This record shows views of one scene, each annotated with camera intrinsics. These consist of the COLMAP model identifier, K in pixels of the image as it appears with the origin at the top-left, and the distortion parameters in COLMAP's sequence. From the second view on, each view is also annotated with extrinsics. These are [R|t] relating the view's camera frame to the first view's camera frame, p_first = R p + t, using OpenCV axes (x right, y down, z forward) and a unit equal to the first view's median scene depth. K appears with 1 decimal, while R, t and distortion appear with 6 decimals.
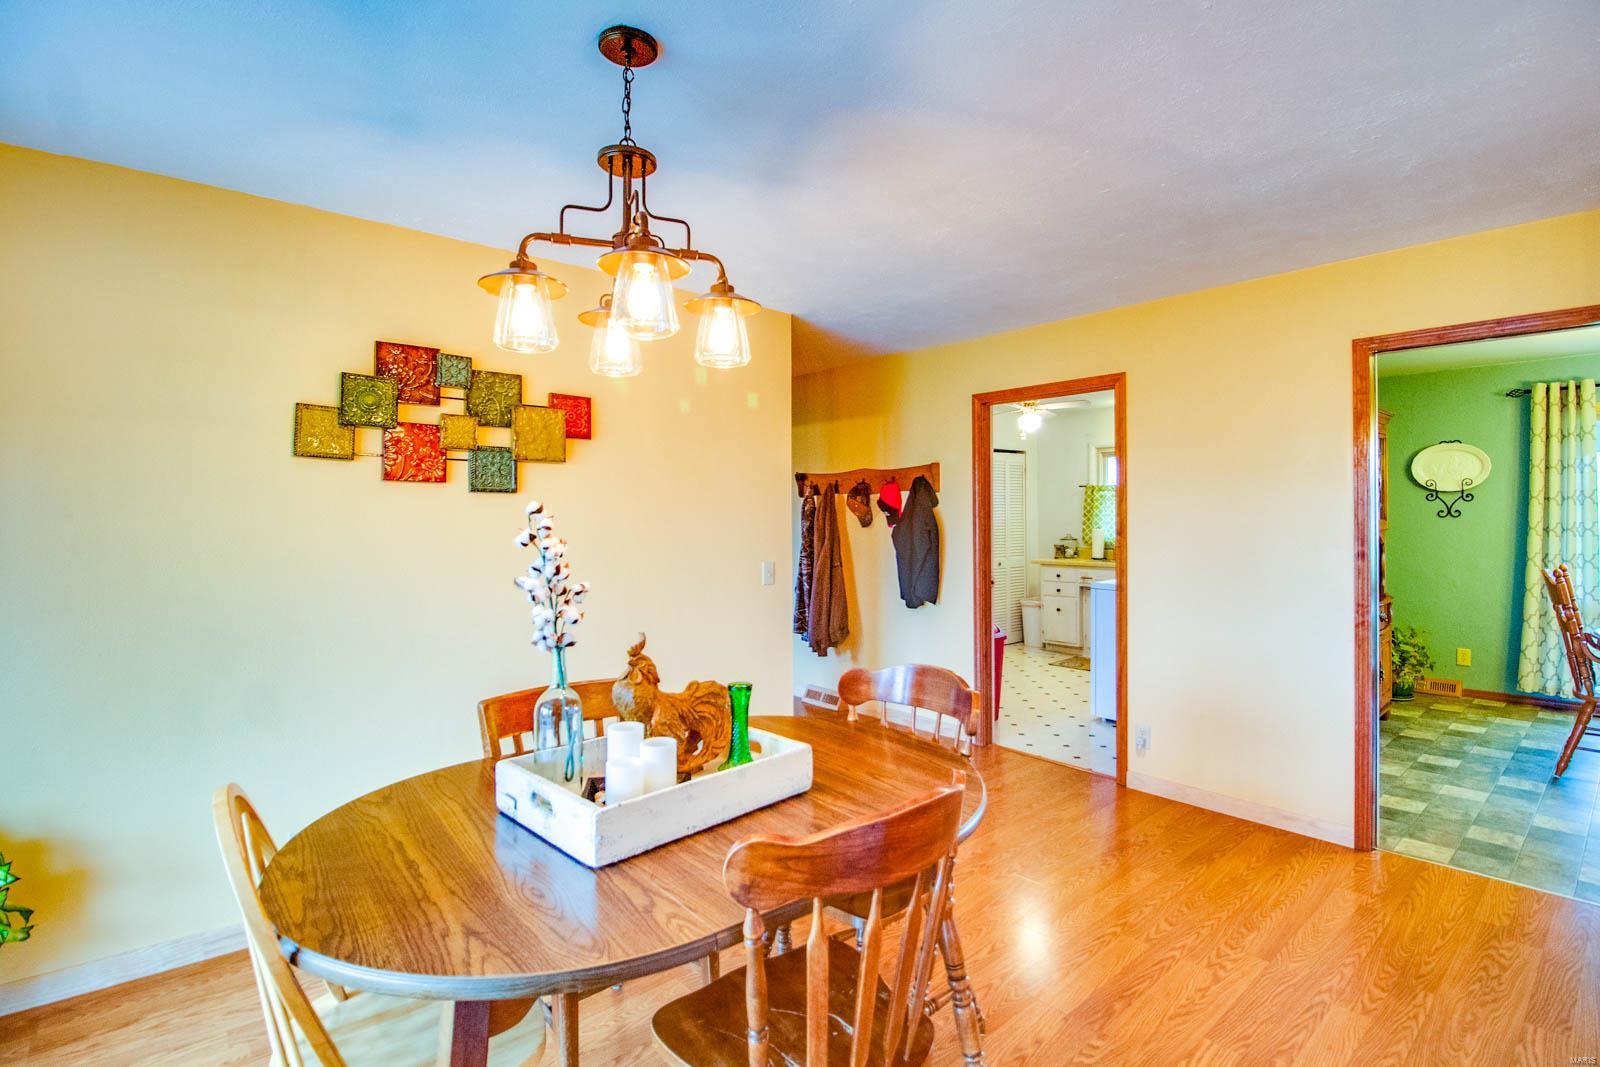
lens RADIAL K [[783.2, 0, 801.6], [0, 783.2, 519.4], [0, 0, 1]] dist [-0.017514, -0.000928]
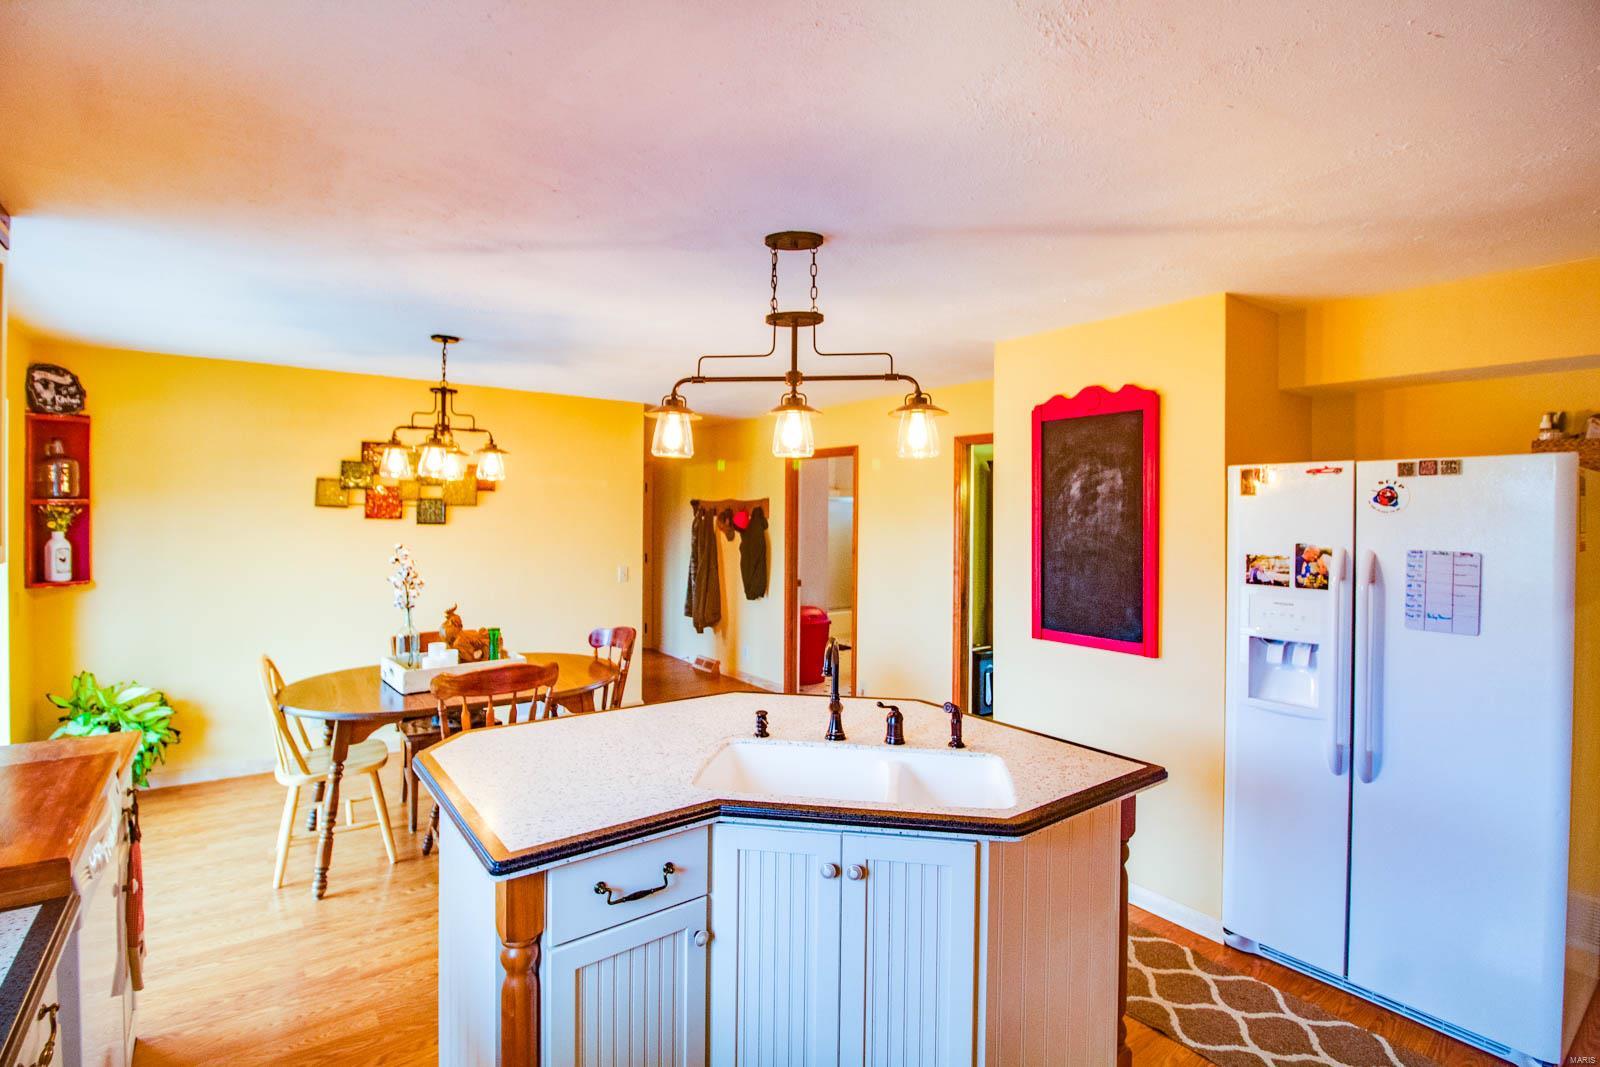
lens RADIAL K [[787.7, 0, 803.9], [0, 787.7, 515.6], [0, 0, 1]] dist [-0.003752, -0.000483]
pose [[0.996240, 0.018247, -0.084697, 0.600524], [-0.018005, 0.999831, 0.003623, -0.078513], [0.084749, -0.002084, 0.996400, -0.693740]]
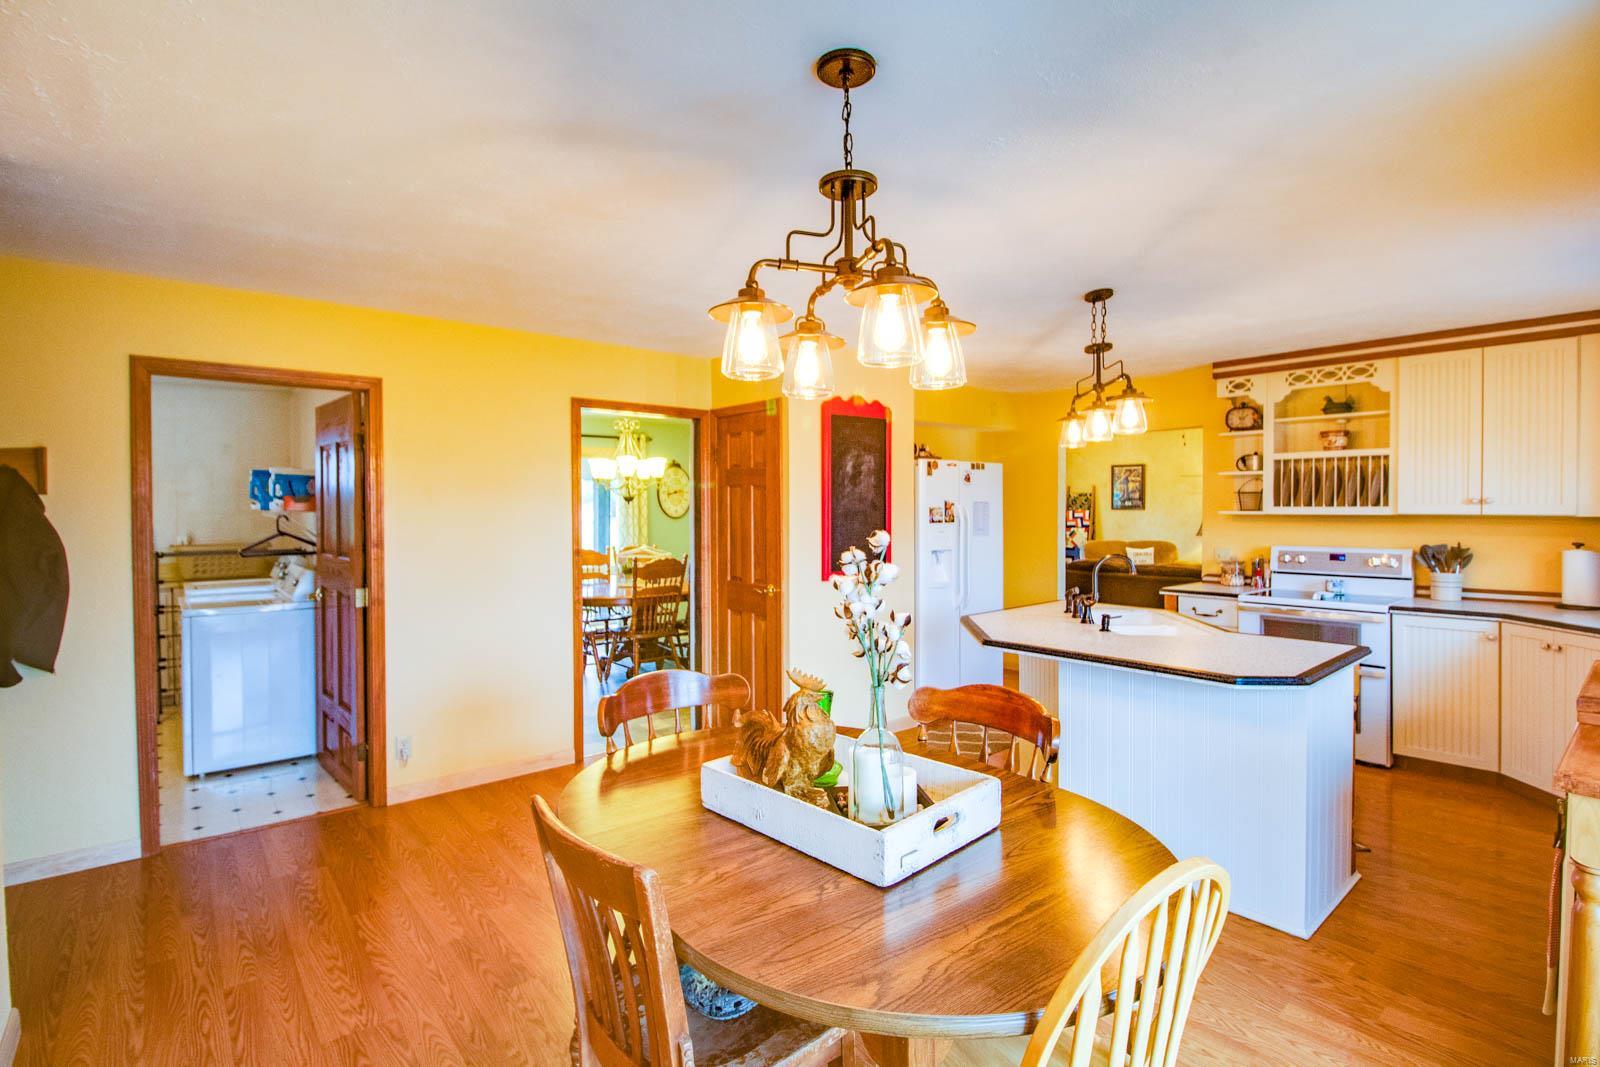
lens RADIAL K [[760.7, 0, 801.0], [0, 760.7, 518.4], [0, 0, 1]] dist [-0.001367, -0.013708]
pose [[0.004272, -0.005565, 0.999975, -0.741273], [0.008712, 0.999947, 0.005527, -0.021365], [-0.999953, 0.008689, 0.004320, 0.668495]]
